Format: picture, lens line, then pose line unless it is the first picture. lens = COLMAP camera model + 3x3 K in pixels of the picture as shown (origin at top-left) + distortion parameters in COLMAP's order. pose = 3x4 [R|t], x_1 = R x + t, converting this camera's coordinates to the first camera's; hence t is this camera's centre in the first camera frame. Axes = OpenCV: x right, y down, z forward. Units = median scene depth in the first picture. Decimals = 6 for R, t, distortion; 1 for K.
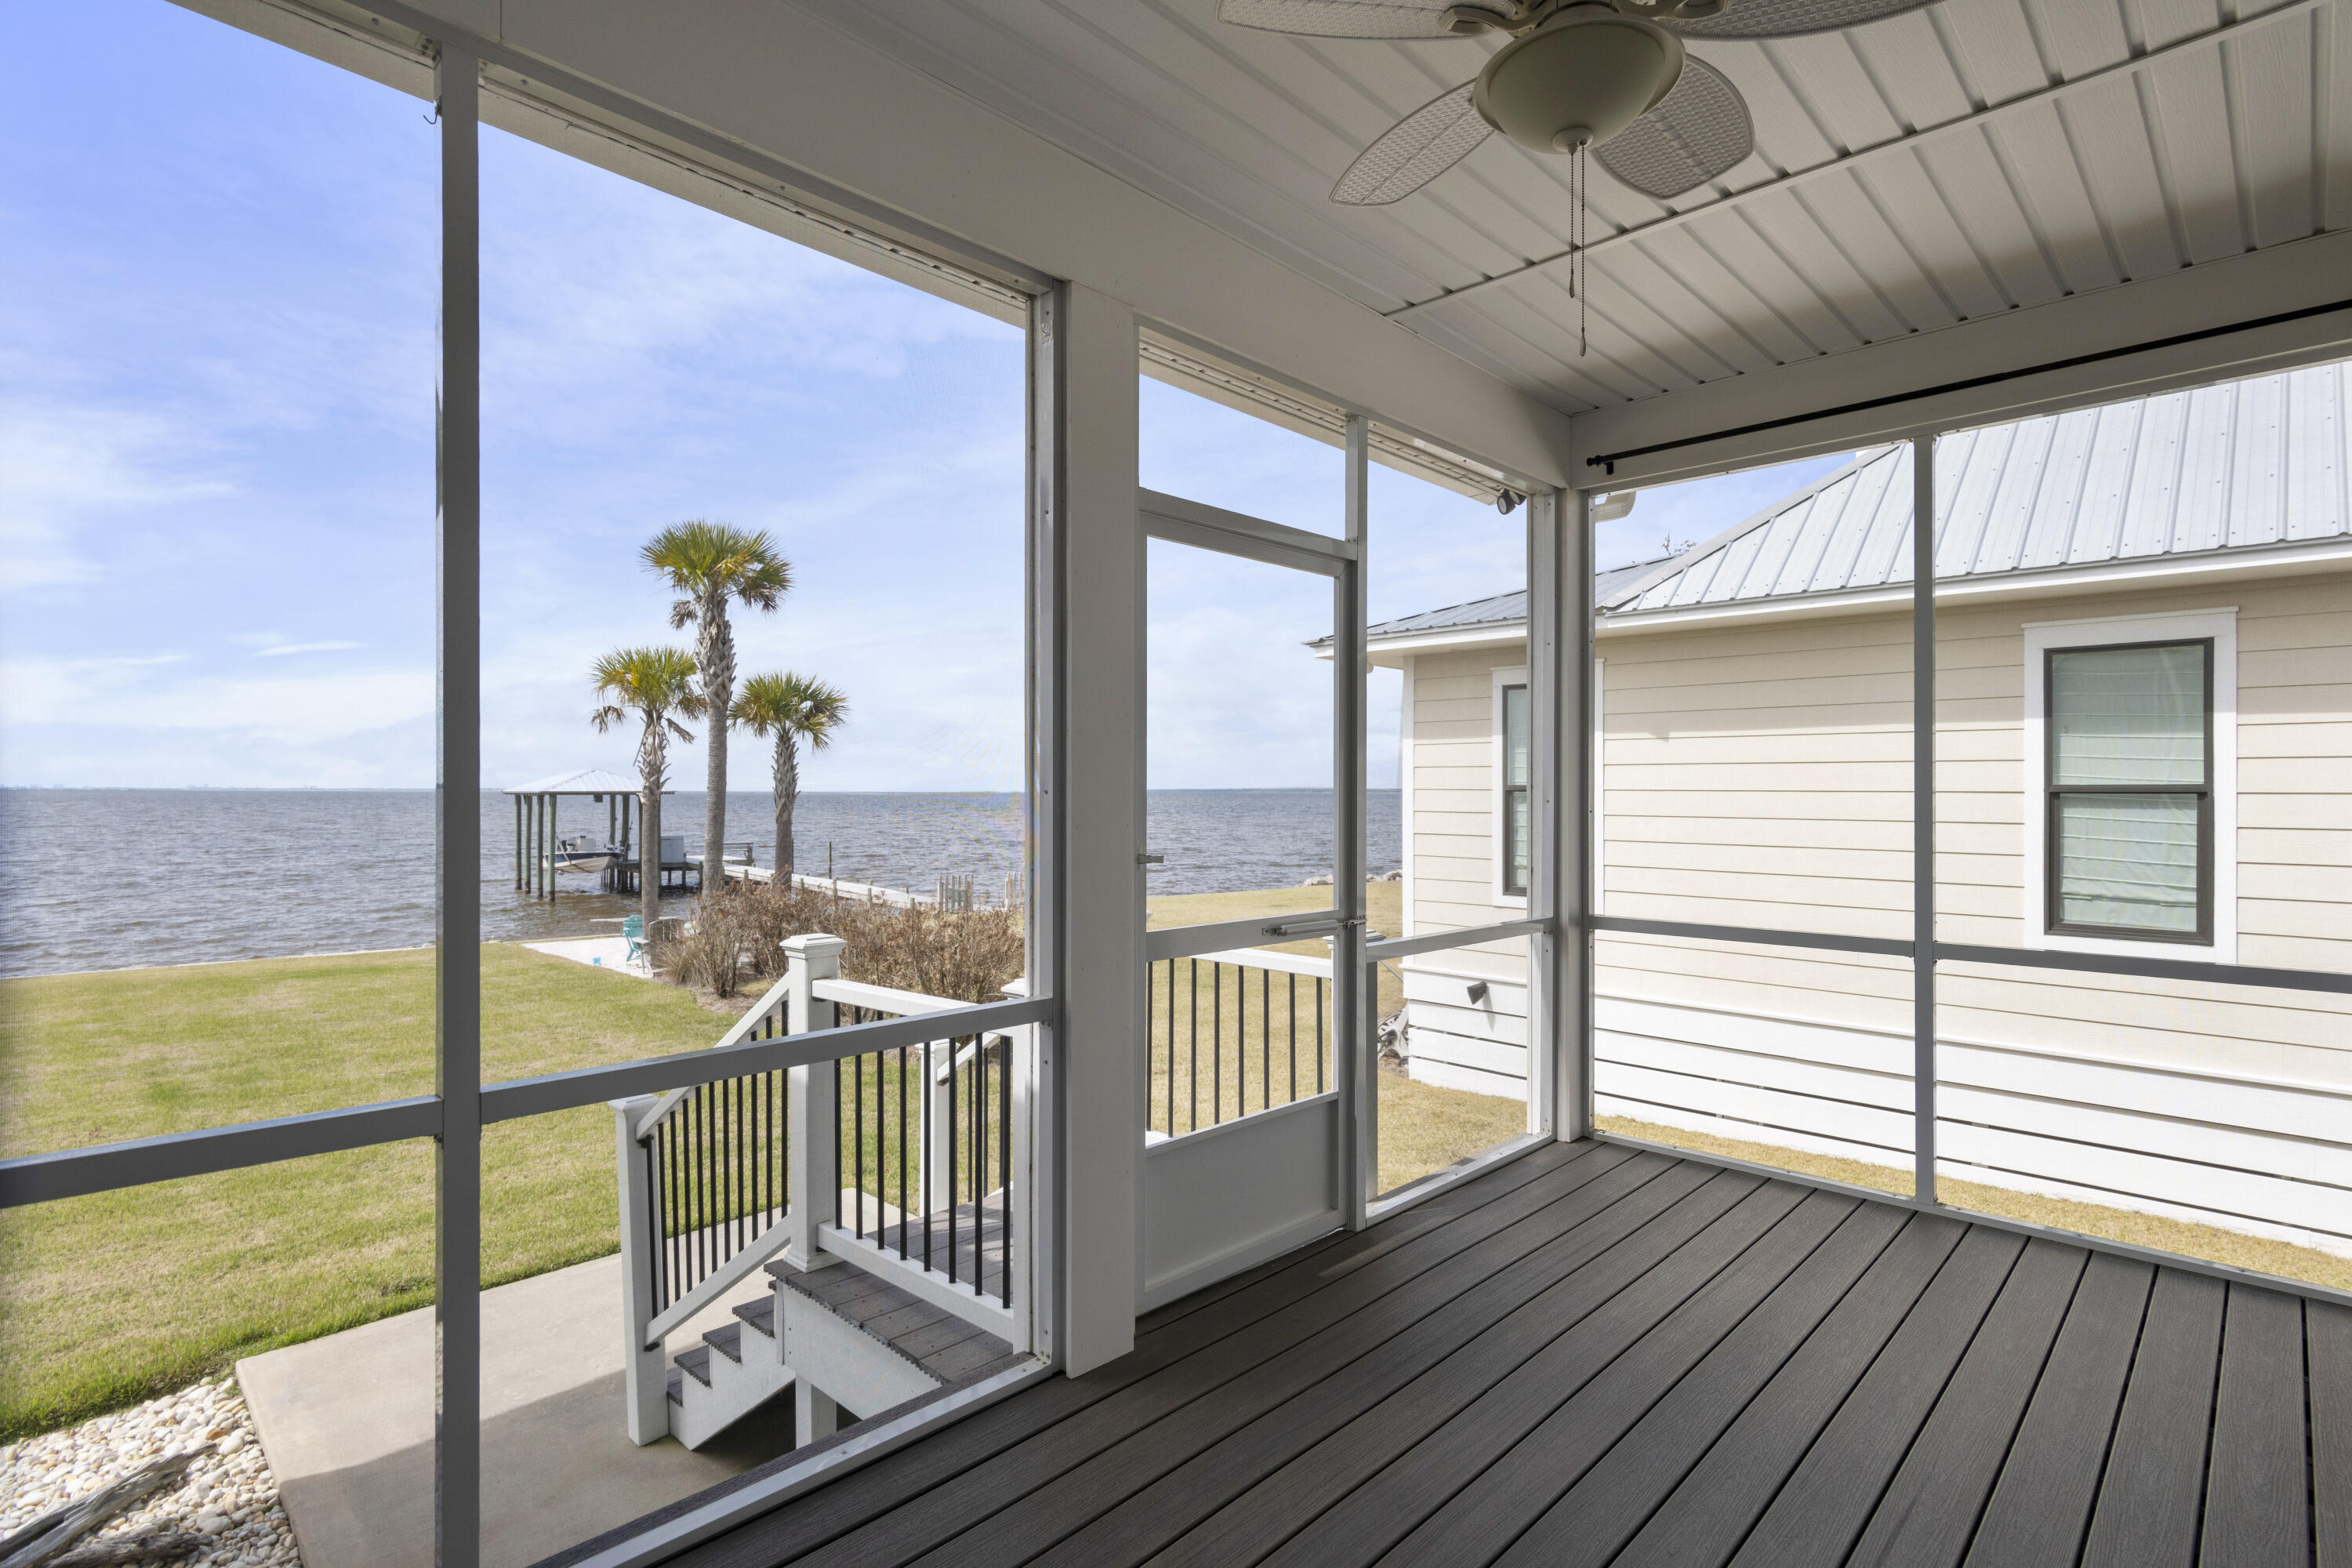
lens RADIAL K [[1134.9, 0, 1174.2], [0, 1134.9, 791.4], [0, 0, 1]] dist [0.002968, -0.000618]
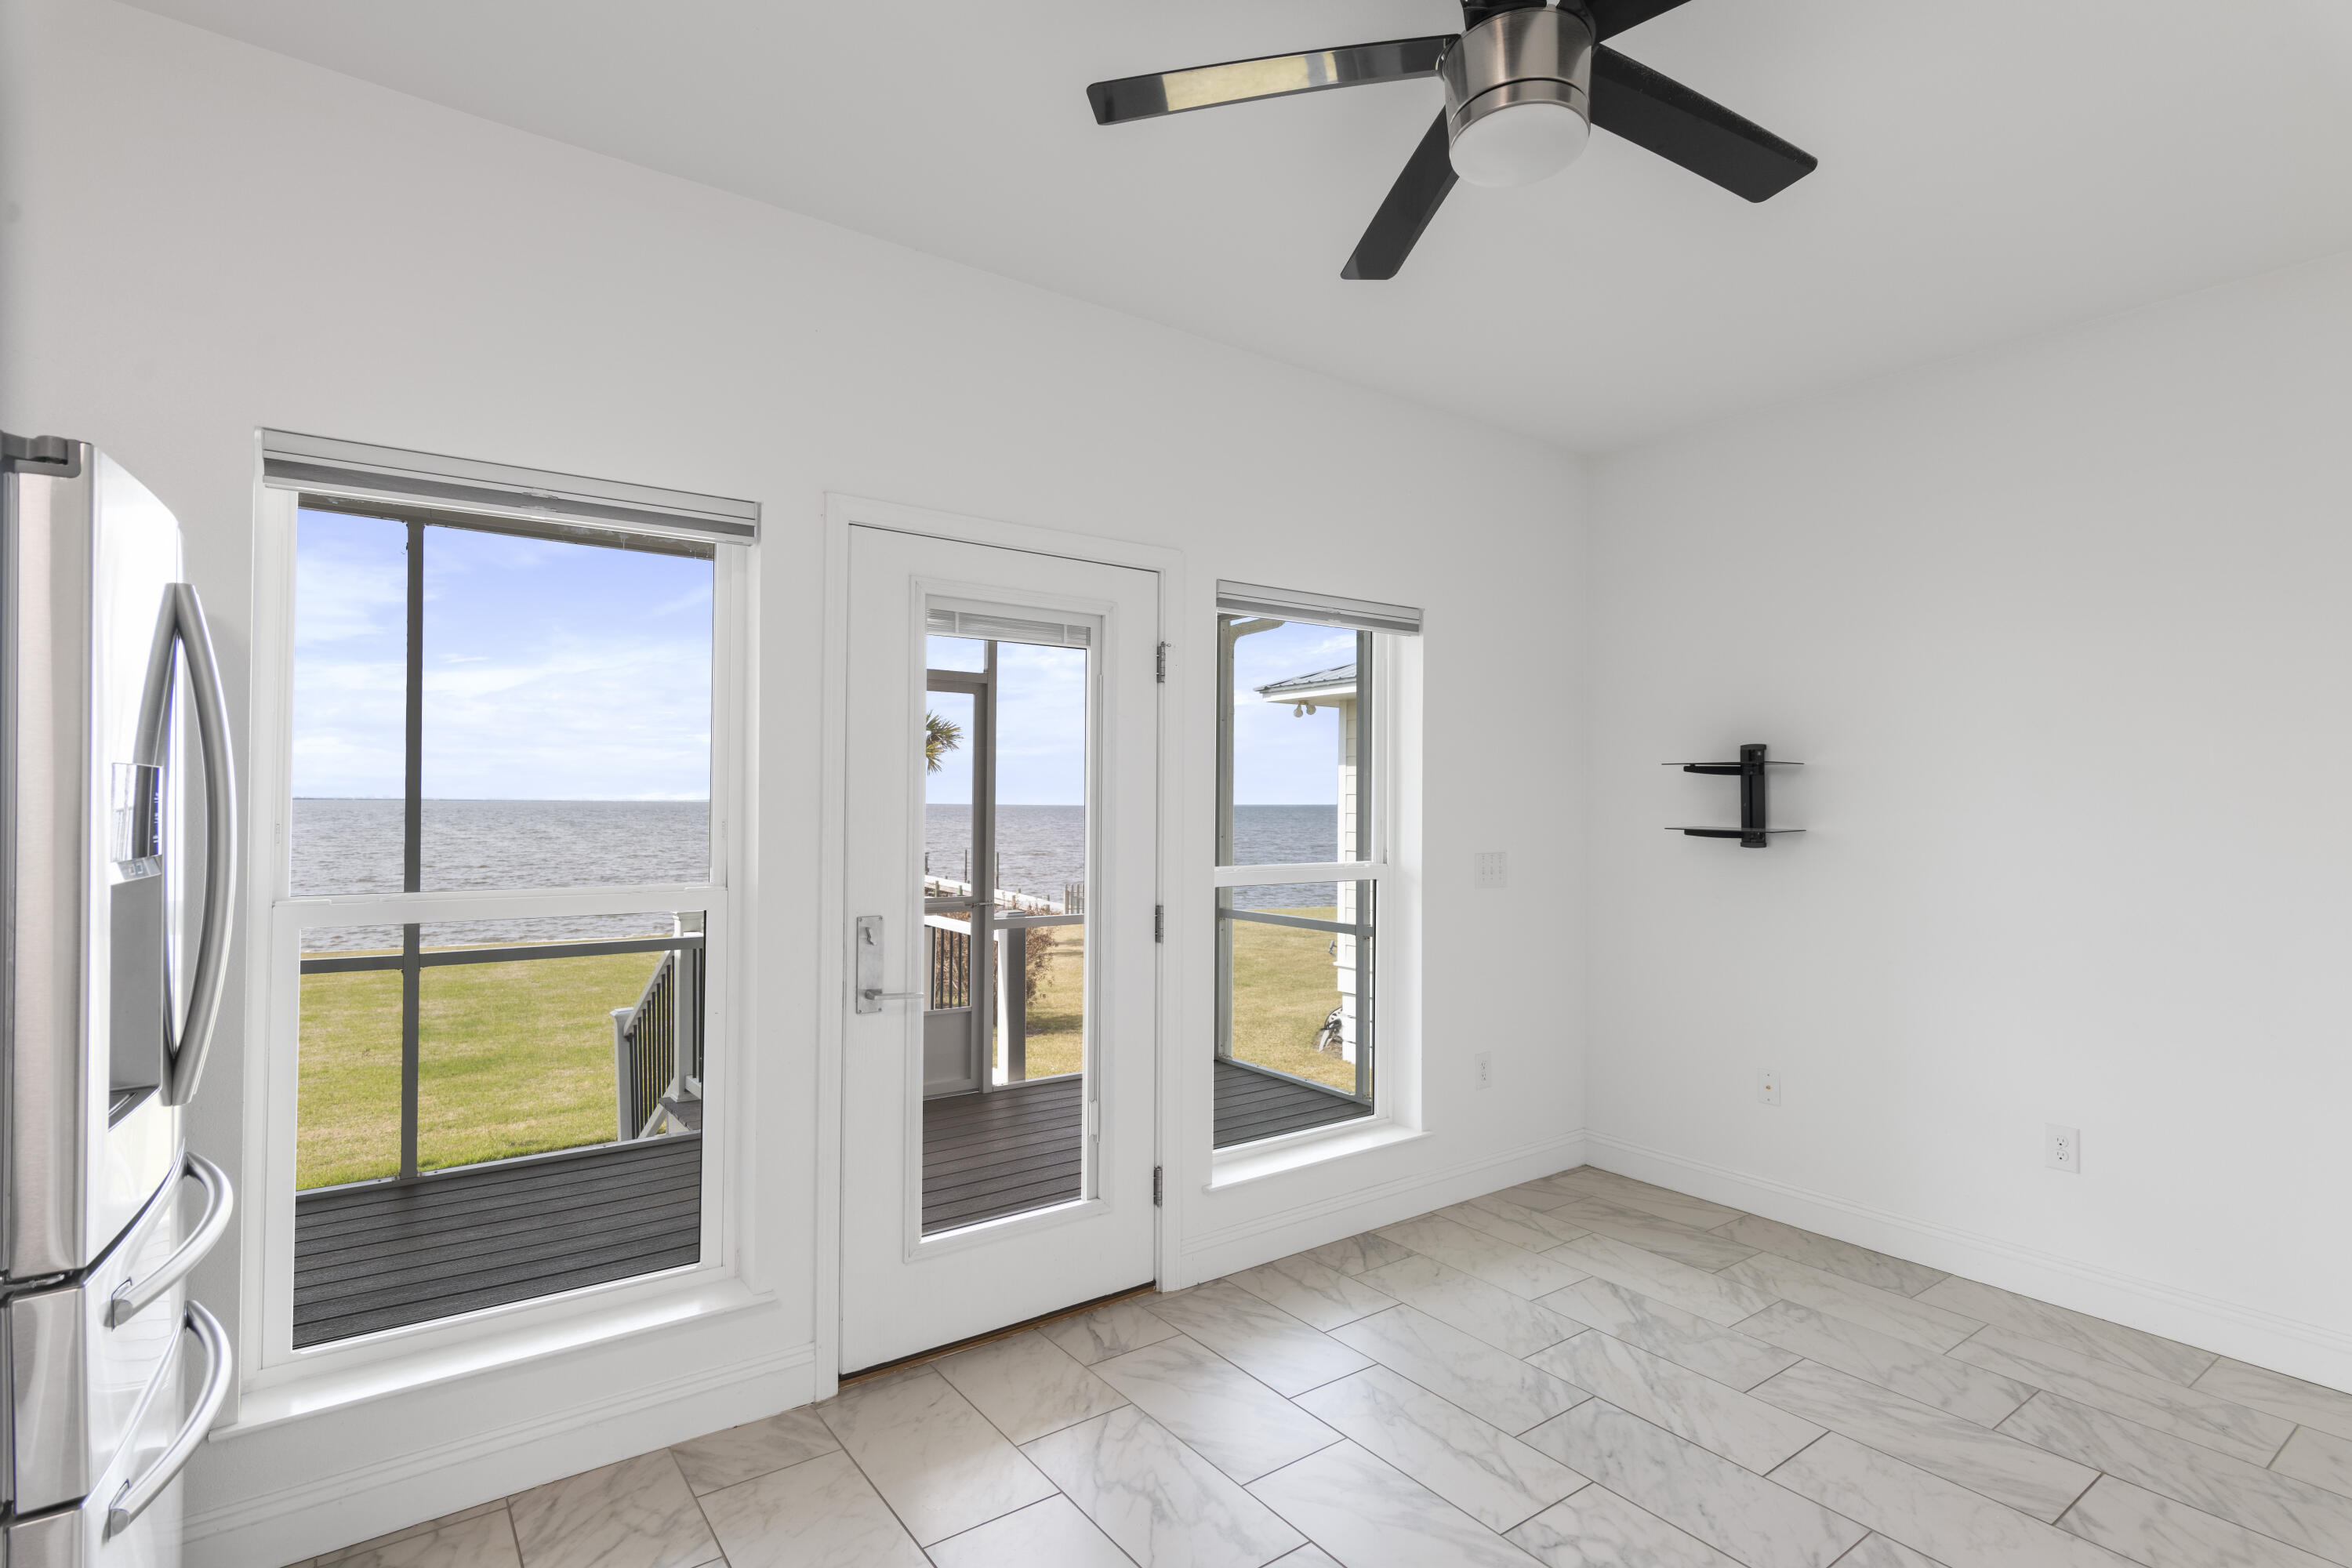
lens RADIAL K [[1142.8, 0, 1178.5], [0, 1142.8, 784.2], [0, 0, 1]] dist [0.002800, -0.000472]
pose [[0.985380, 0.000403, -0.170373, 0.357394], [-0.003300, 0.999855, -0.016721, -0.015726], [0.170341, 0.017039, 0.985238, -0.290594]]
